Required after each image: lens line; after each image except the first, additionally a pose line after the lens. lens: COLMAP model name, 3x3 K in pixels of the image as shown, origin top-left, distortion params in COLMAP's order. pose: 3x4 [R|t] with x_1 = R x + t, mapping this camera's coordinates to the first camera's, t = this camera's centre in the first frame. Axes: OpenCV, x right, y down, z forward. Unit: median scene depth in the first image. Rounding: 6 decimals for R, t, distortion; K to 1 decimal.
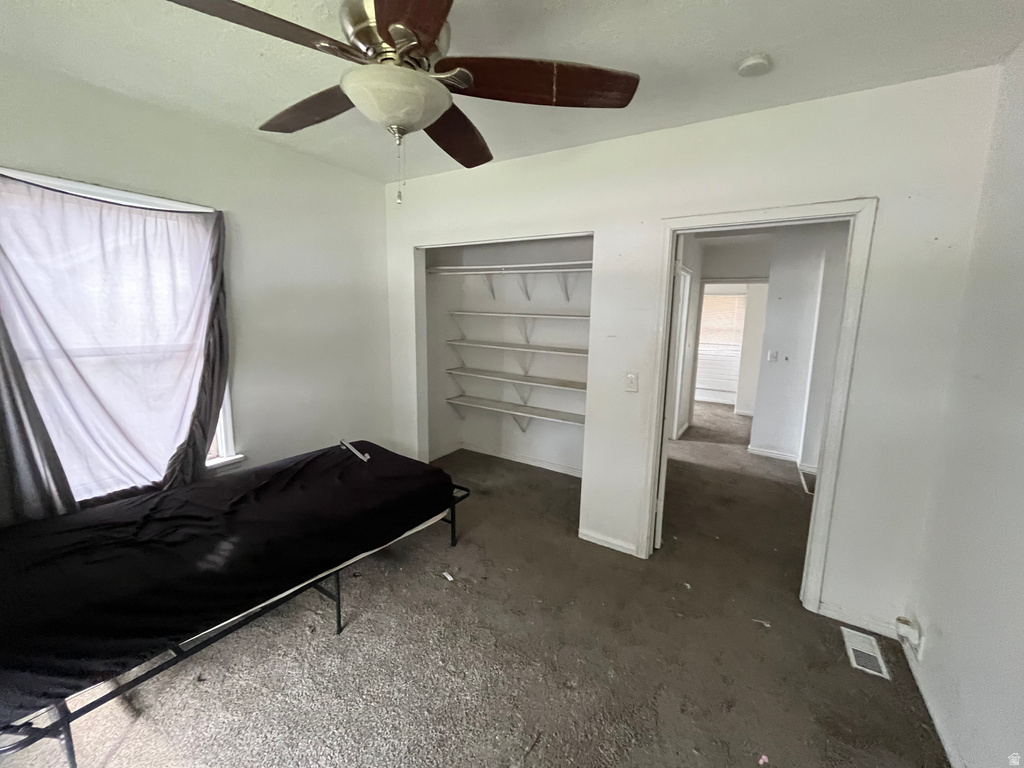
lens RADIAL K [[412.6, 0, 508.3], [0, 412.6, 379.1], [0, 0, 1]] dist [-0.003124, 0.000528]
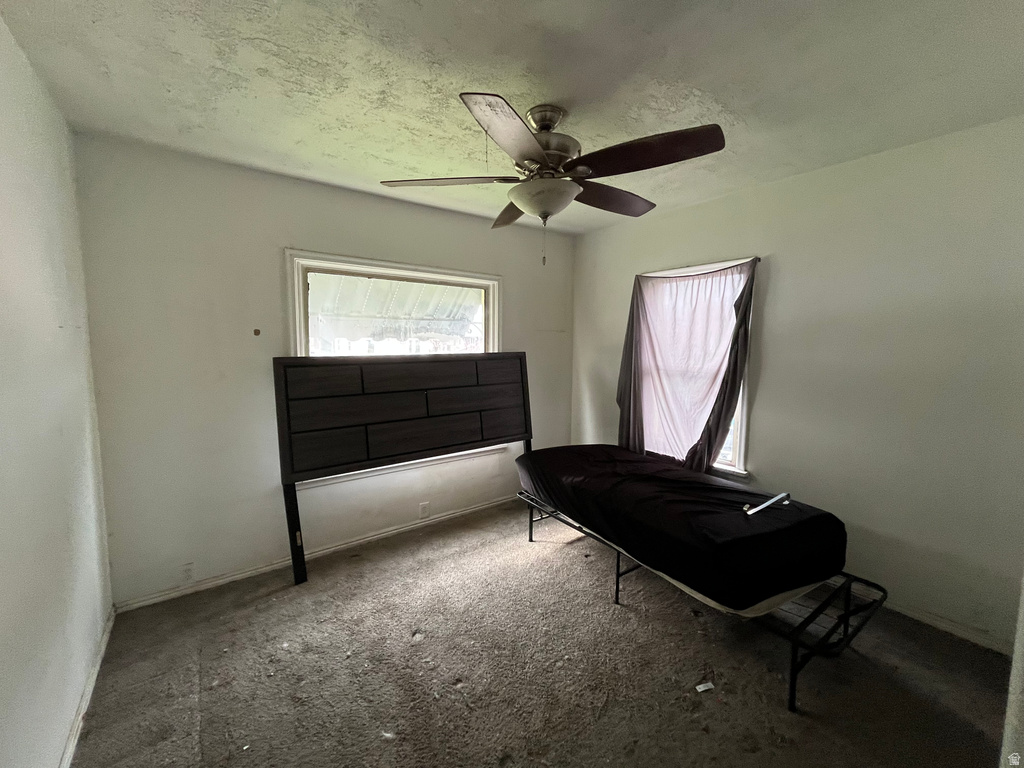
lens RADIAL K [[412.6, 0, 508.1], [0, 412.6, 385.7], [0, 0, 1]] dist [-0.003124, 0.000528]
pose [[-0.386587, 0.065697, -0.919910, 0.686510], [-0.150864, 0.979519, 0.133354, -0.108308], [0.909830, 0.190334, -0.368758, 0.910178]]
